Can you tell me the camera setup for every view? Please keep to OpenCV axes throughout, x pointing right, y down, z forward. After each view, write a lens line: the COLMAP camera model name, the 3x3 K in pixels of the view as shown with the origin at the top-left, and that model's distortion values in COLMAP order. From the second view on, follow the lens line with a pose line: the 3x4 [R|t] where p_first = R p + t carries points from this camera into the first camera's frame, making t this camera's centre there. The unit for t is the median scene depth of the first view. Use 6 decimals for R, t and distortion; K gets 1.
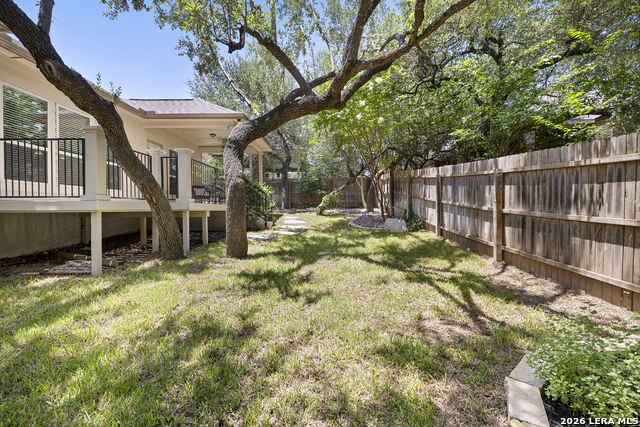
lens RADIAL K [[273.2, 0, 308.4], [0, 273.2, 213.1], [0, 0, 1]] dist [-0.000271, 0.000407]
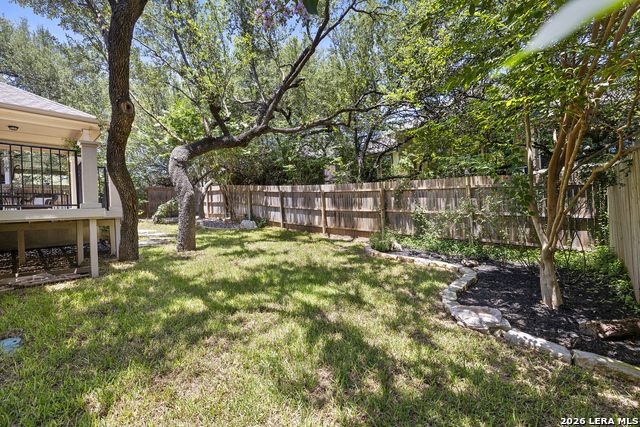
lens RADIAL K [[273.2, 0, 320.6], [0, 273.2, 211.5], [0, 0, 1]] dist [-0.000271, 0.000407]
pose [[0.650004, -0.026292, 0.759476, -0.884316], [0.058515, 0.998166, -0.015525, 0.034506], [-0.757674, 0.054532, 0.650350, -0.346544]]
